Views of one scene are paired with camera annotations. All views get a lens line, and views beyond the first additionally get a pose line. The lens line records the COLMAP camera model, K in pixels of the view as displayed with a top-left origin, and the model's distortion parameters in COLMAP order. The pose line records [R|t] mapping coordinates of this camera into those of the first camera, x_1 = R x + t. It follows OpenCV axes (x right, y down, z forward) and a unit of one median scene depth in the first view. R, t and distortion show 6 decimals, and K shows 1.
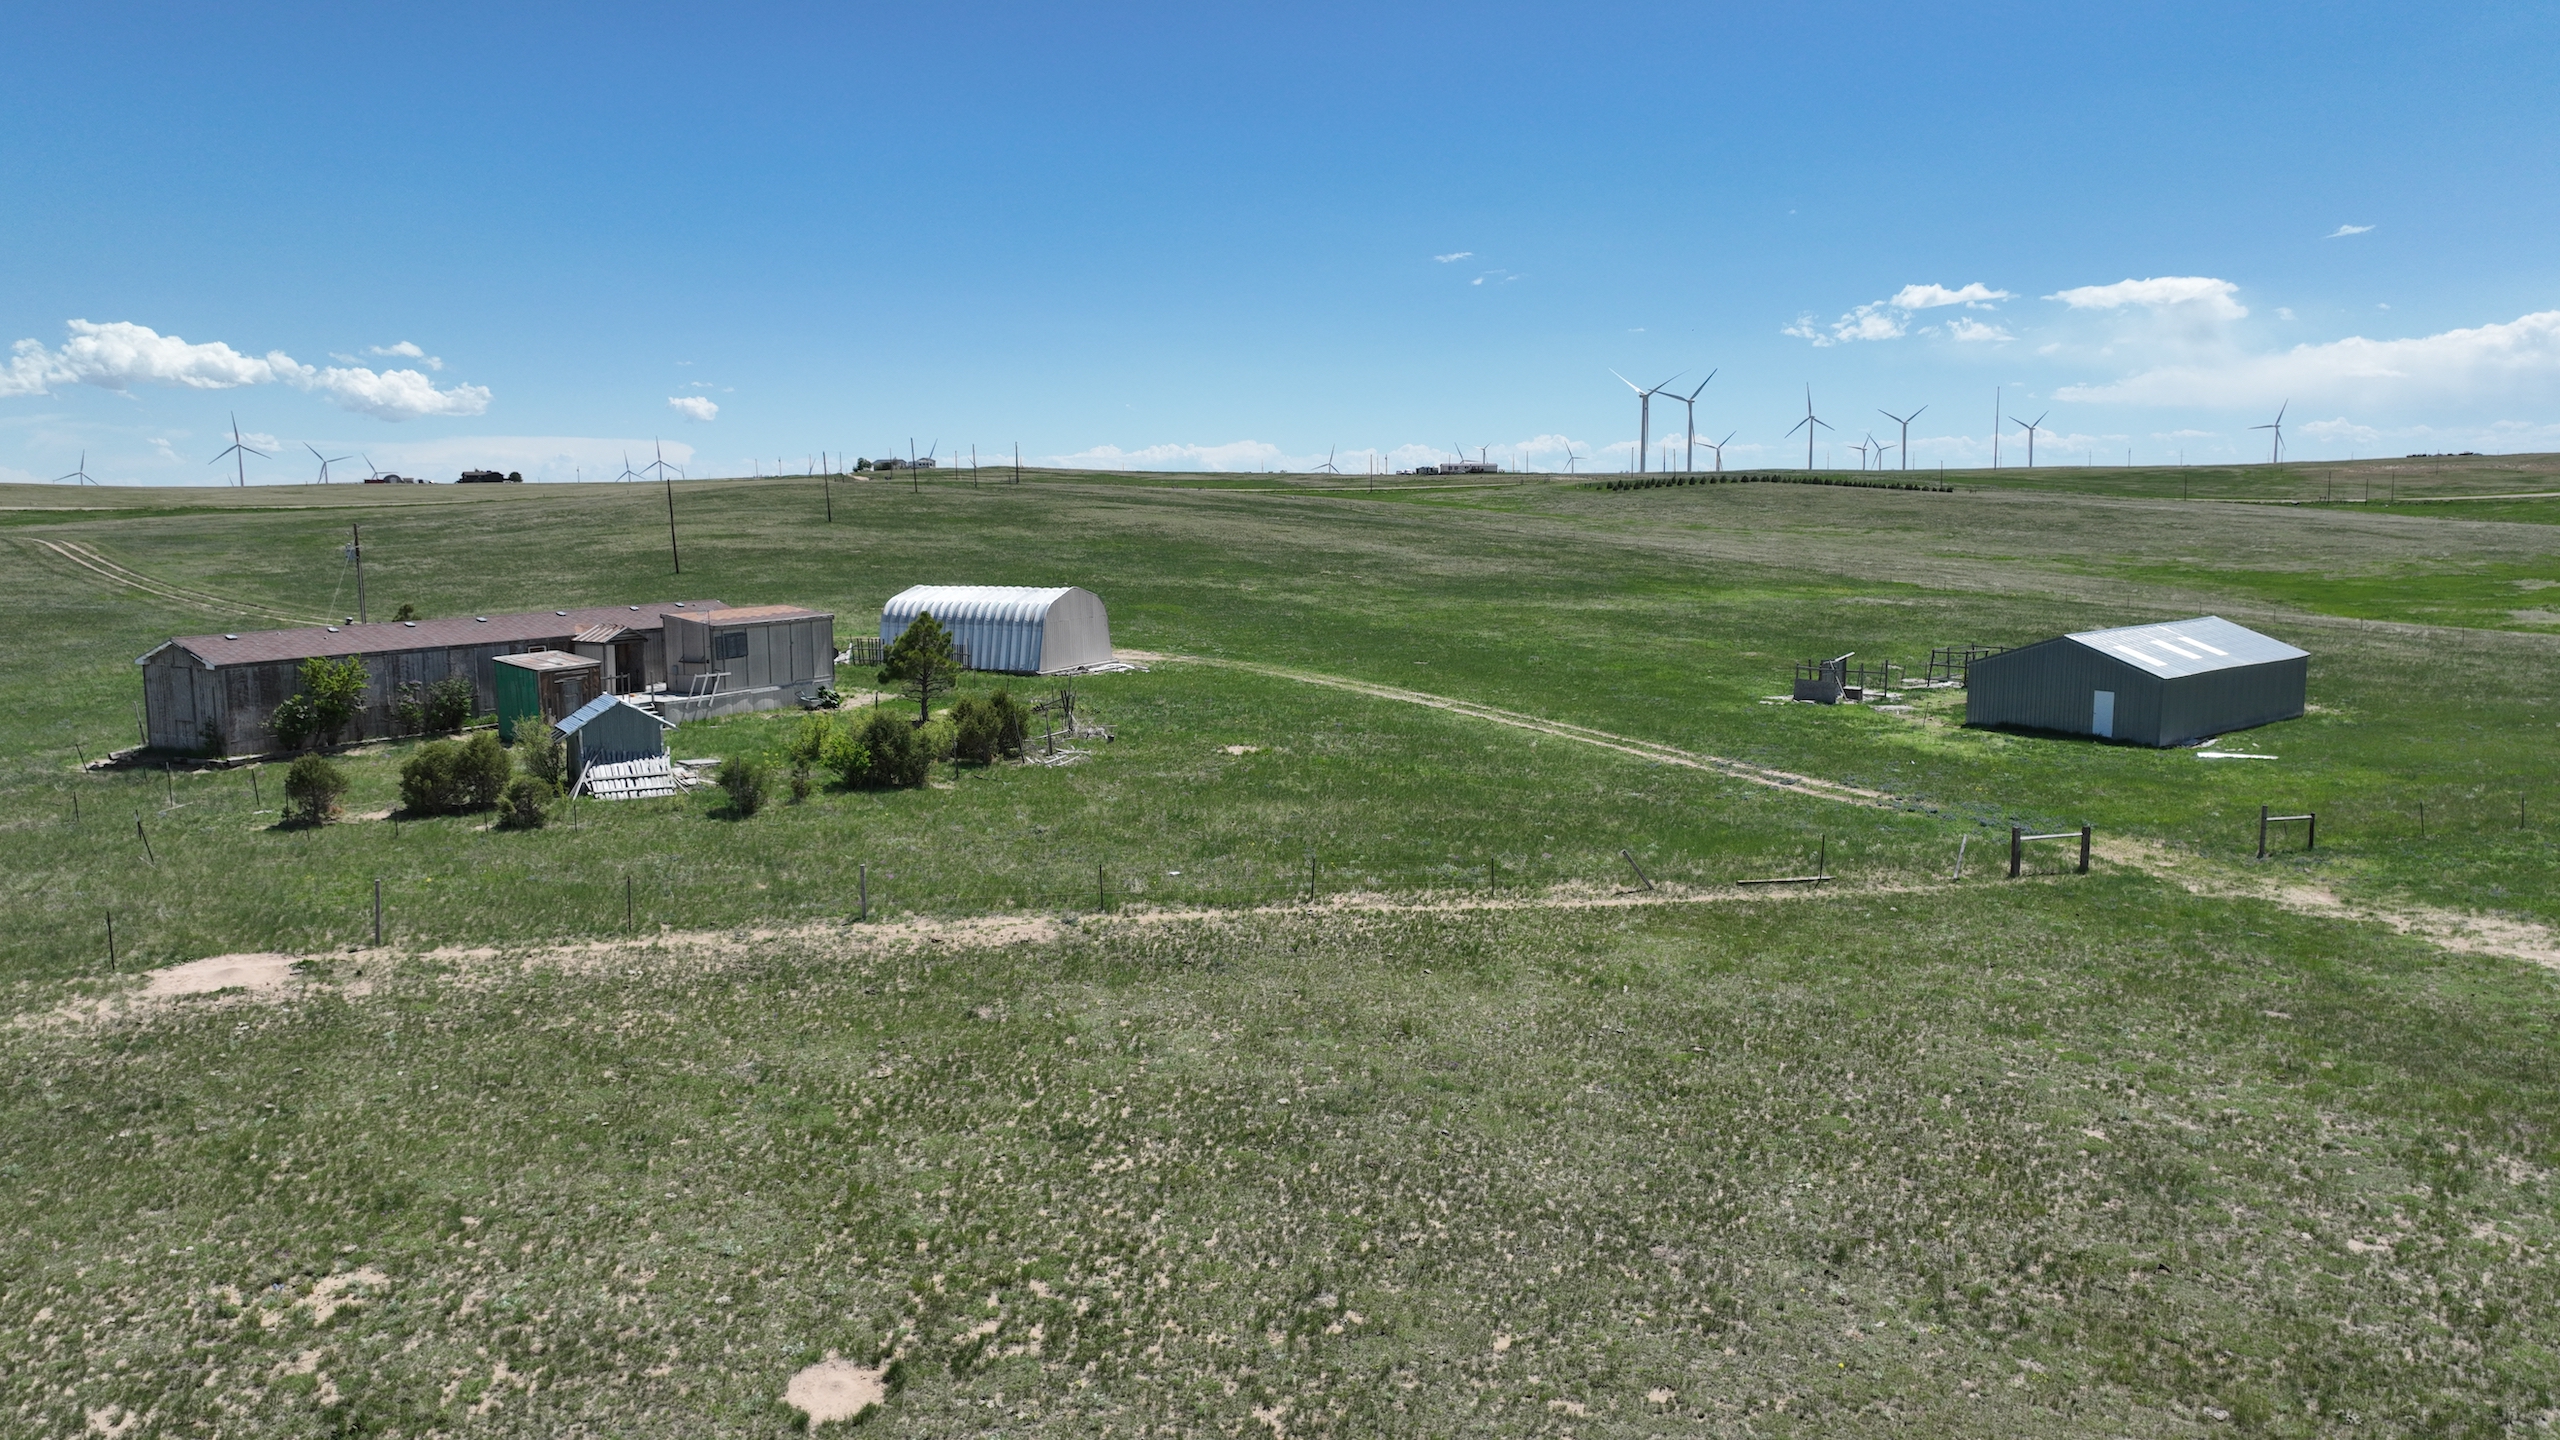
lens RADIAL K [[1854.0, 0, 1274.2], [0, 1854.0, 723.2], [0, 0, 1]] dist [0.014146, -0.004859]
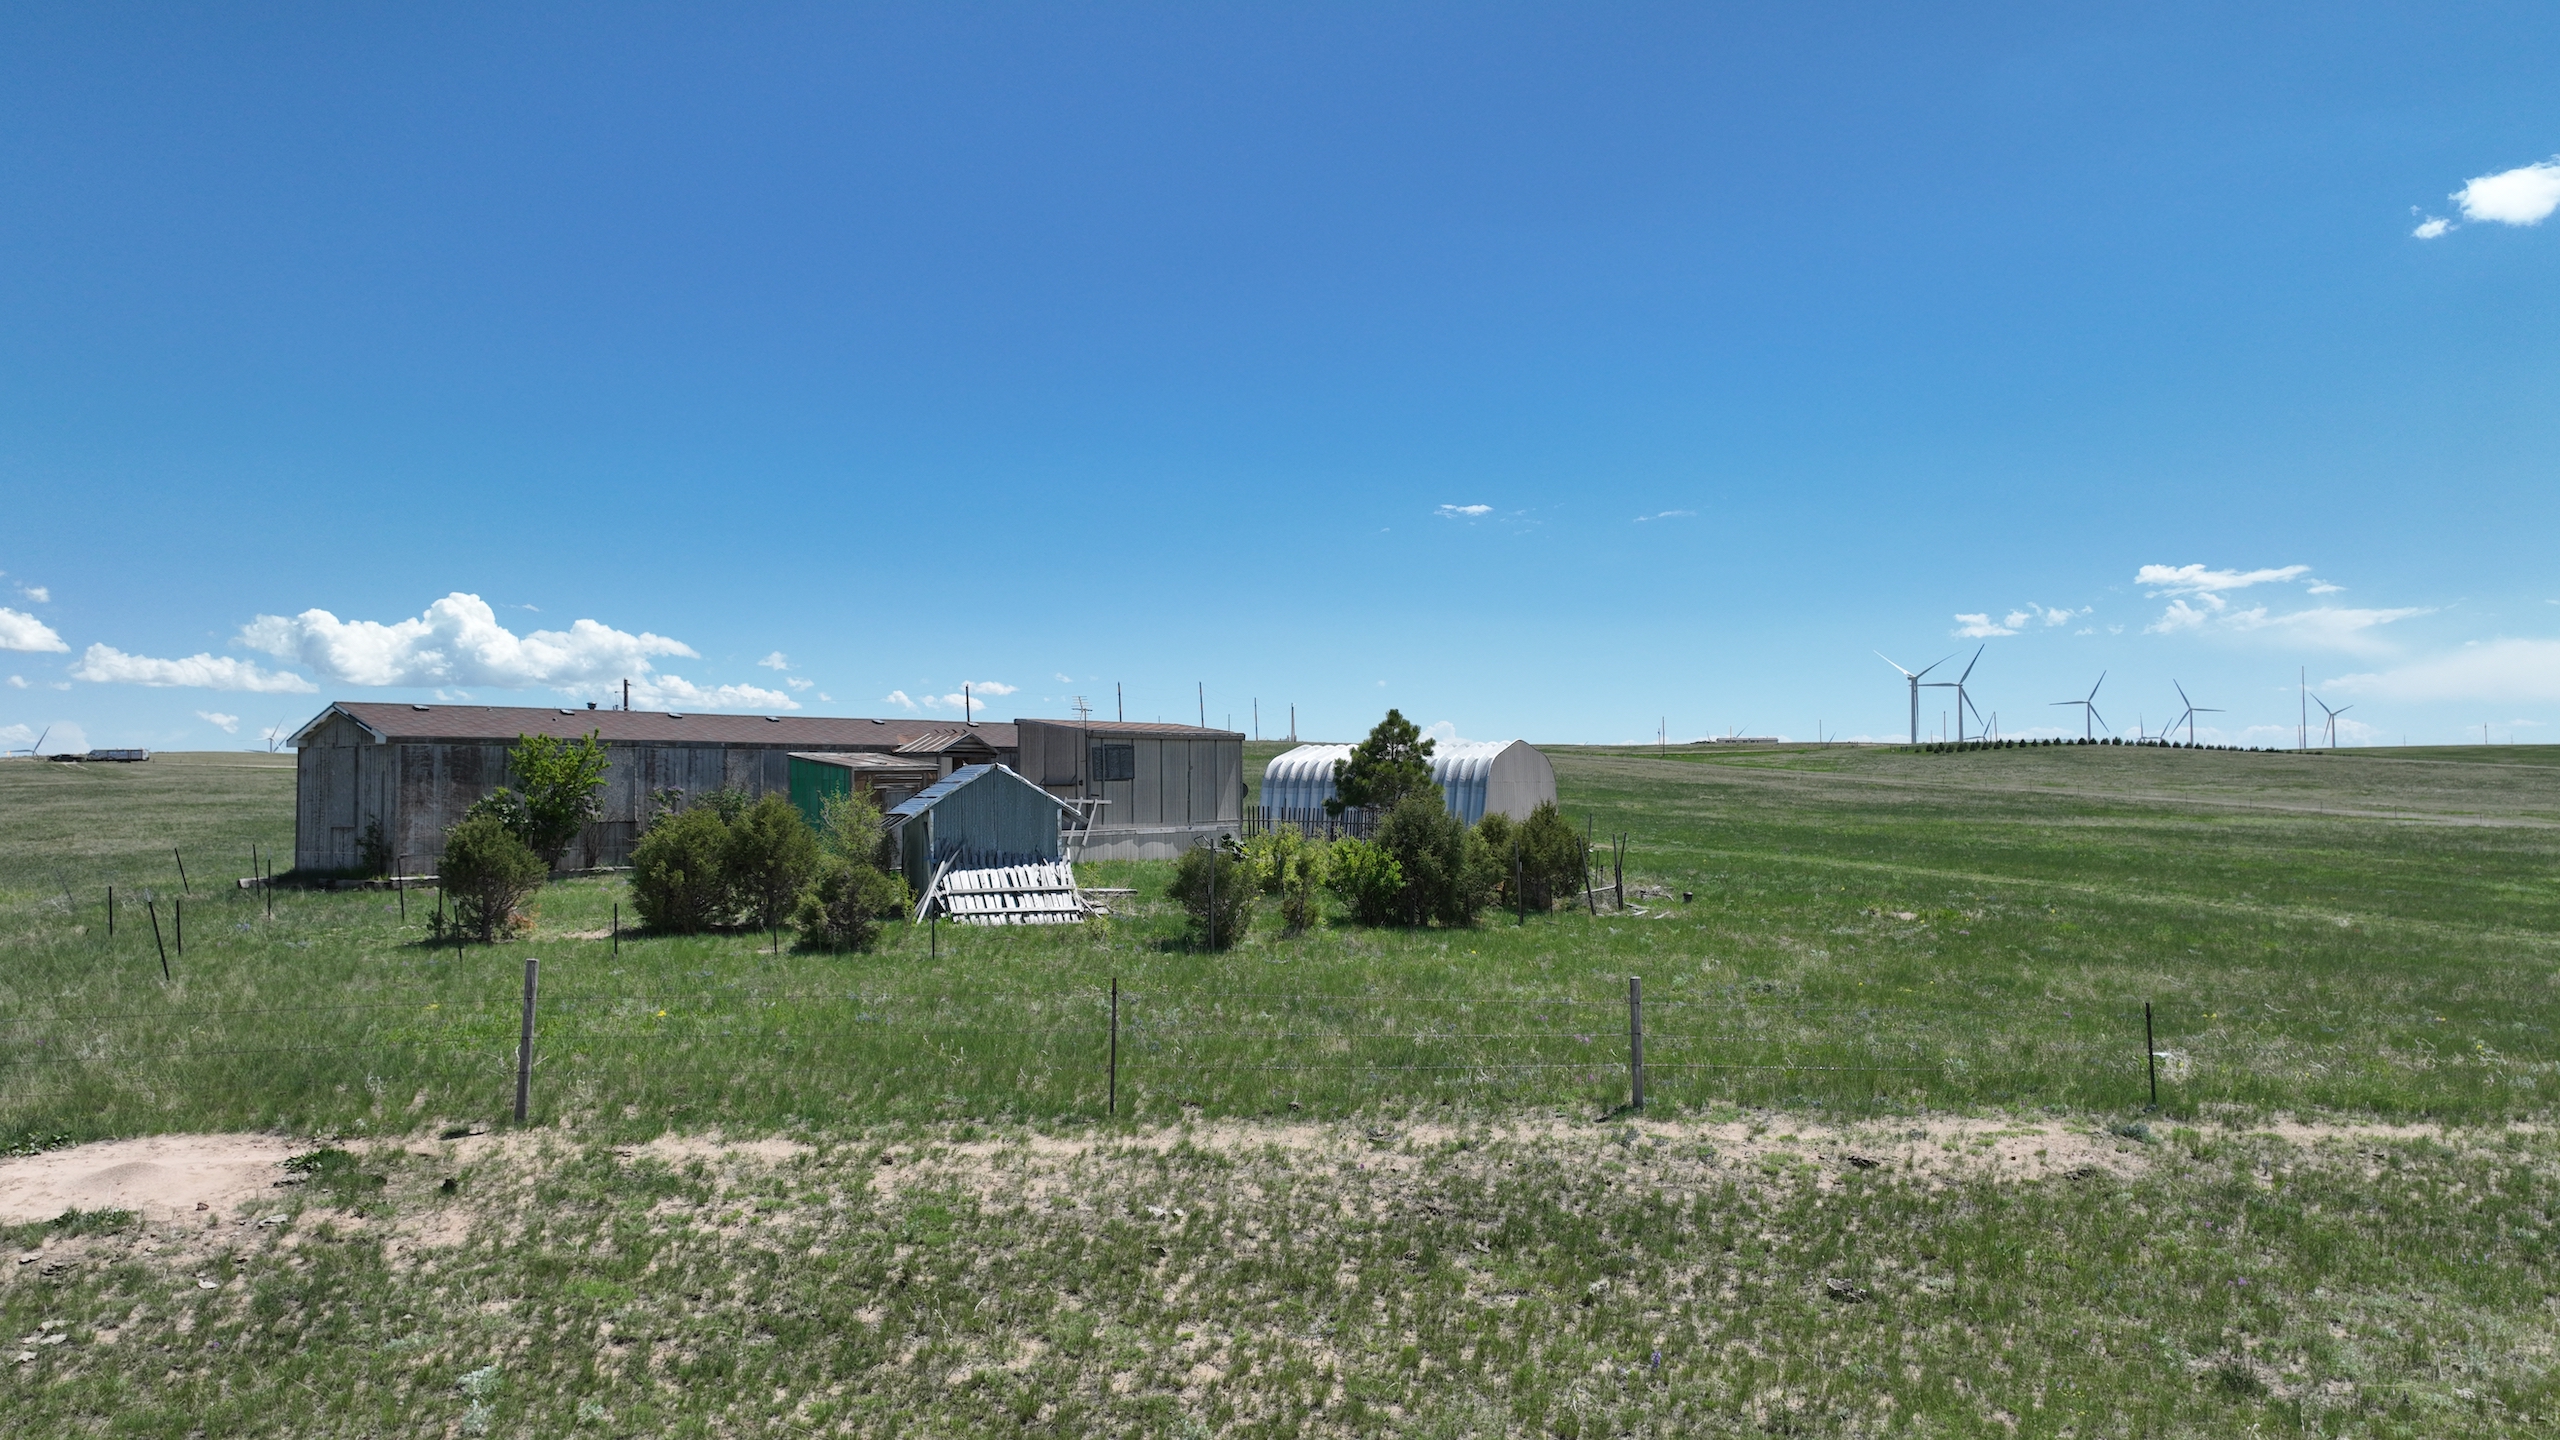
lens RADIAL K [[1854.0, 0, 1286.0], [0, 1854.0, 722.1], [0, 0, 1]] dist [0.014146, -0.004859]
pose [[0.992275, -0.000138, -0.124058, -0.207643], [-0.019110, 0.987894, -0.153948, 0.071287], [0.122577, 0.155130, 0.980260, 0.474744]]
